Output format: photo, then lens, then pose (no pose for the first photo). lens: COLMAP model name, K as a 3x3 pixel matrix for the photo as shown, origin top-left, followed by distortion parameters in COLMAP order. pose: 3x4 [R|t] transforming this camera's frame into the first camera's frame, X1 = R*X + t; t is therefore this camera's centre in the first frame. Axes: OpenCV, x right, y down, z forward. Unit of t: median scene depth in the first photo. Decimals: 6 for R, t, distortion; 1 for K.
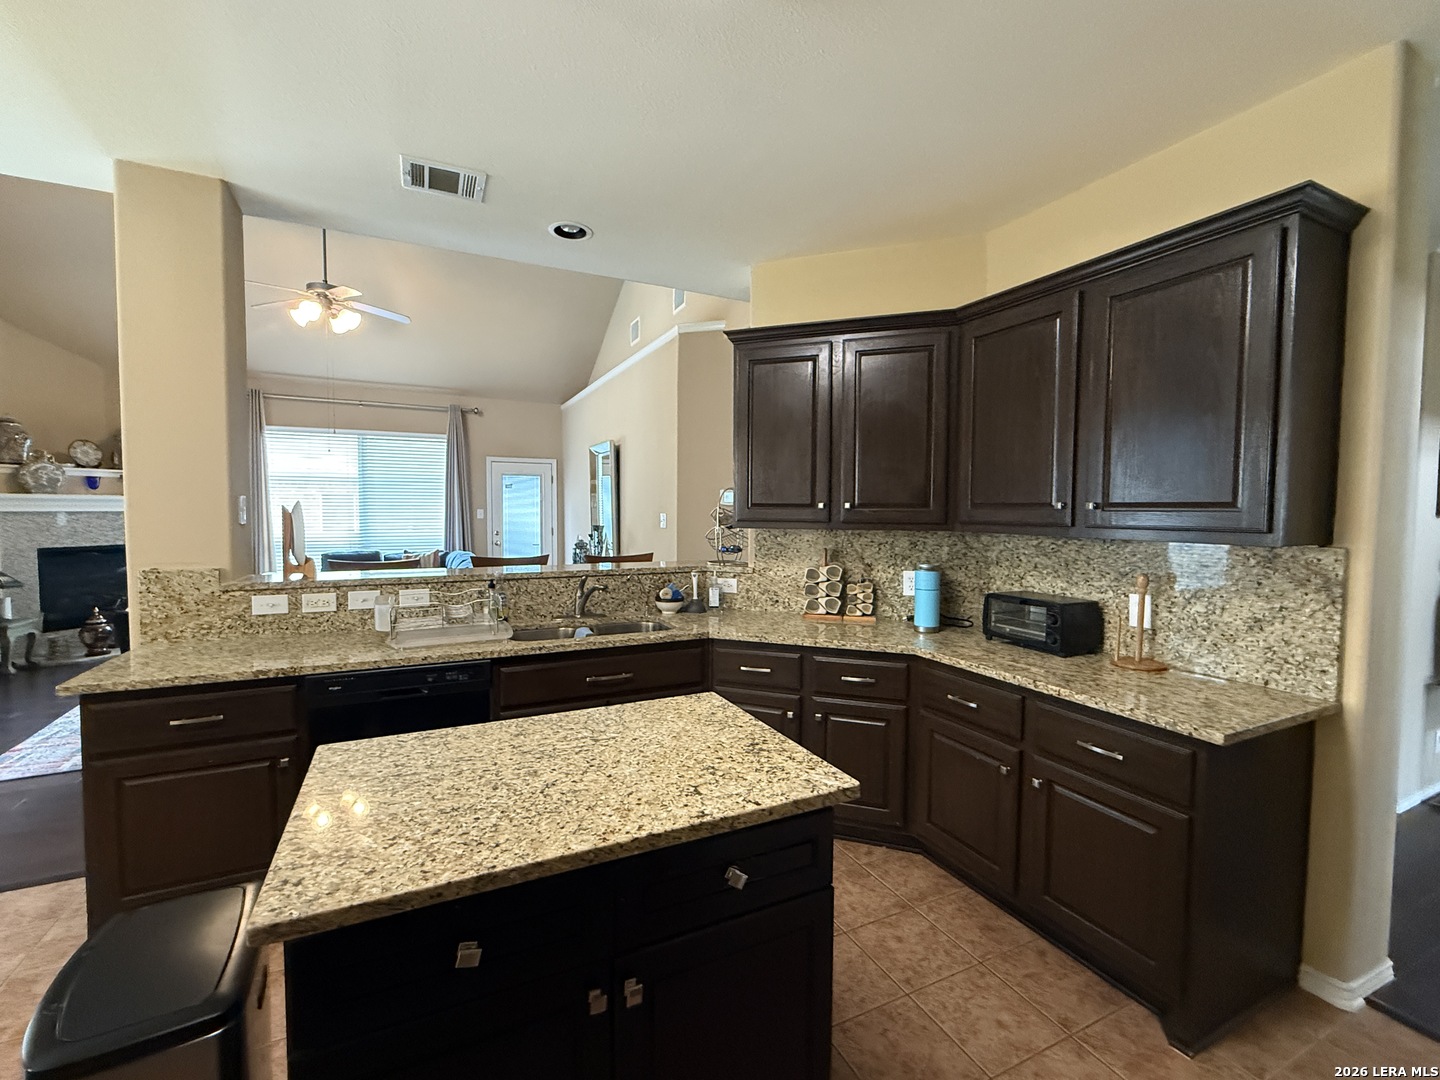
lens RADIAL K [[616.1, 0, 720.0], [0, 616.1, 540.0], [0, 0, 1]] dist [-0.001056, -0.000212]
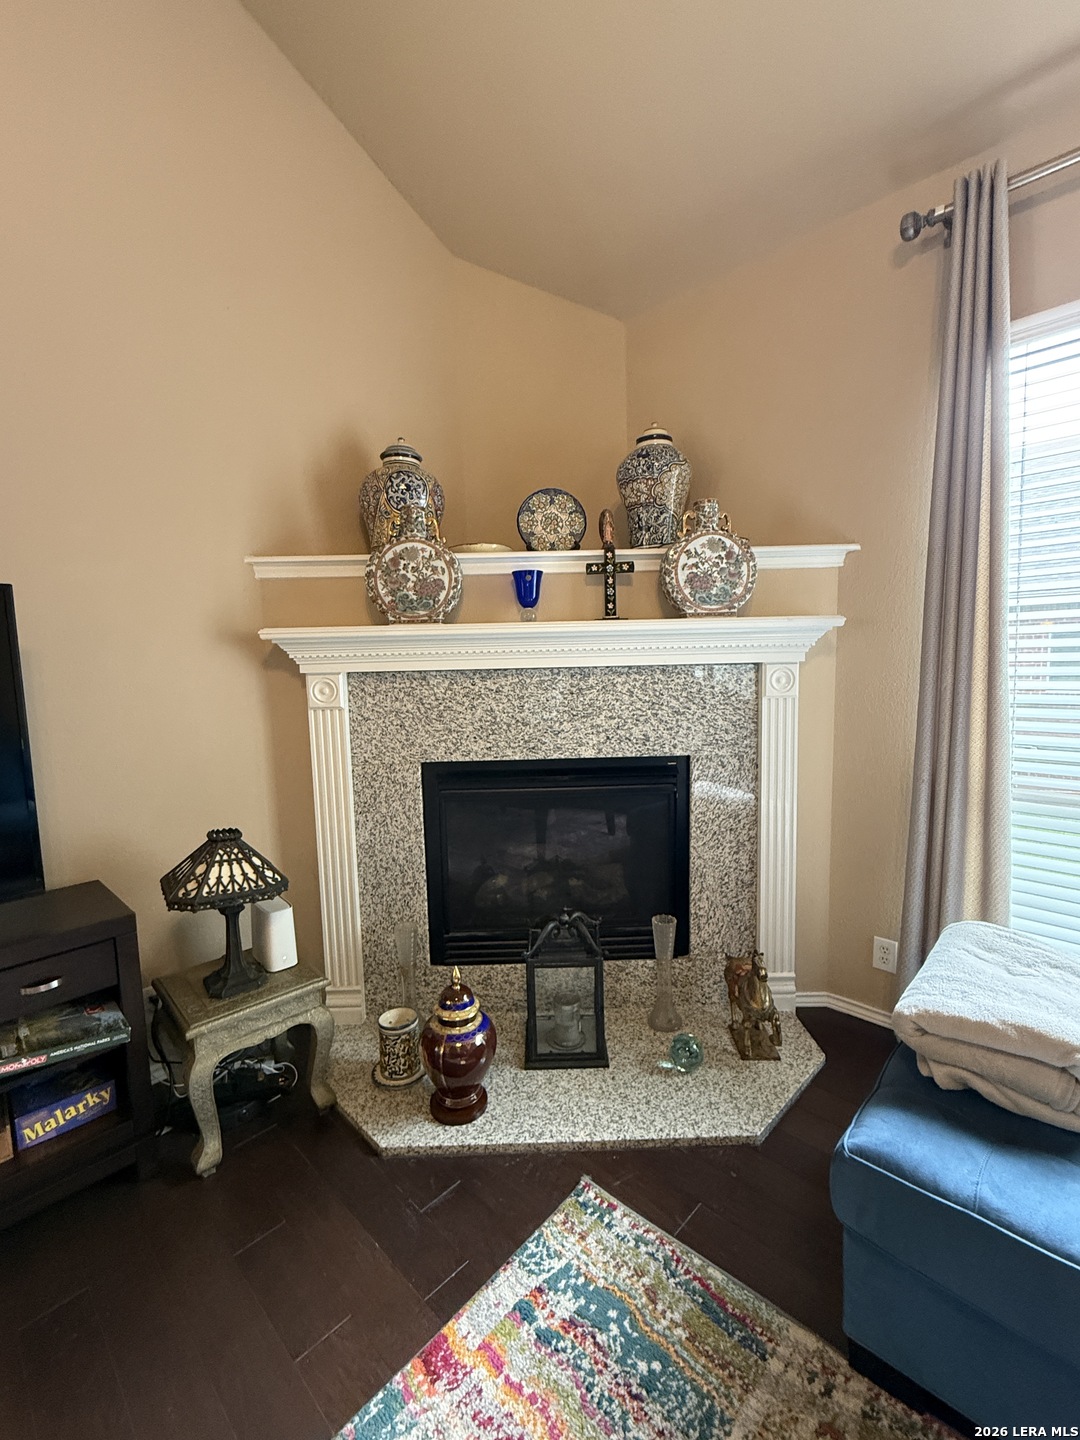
lens RADIAL K [[616.1, 0, 540.0], [0, 616.1, 720.0], [0, 0, 1]] dist [-0.001056, -0.000212]
pose [[0.339136, 0.078073, -0.937492, -0.677375], [-0.024825, 0.996946, 0.074044, -0.044105], [0.940410, -0.001838, 0.340038, 0.894726]]
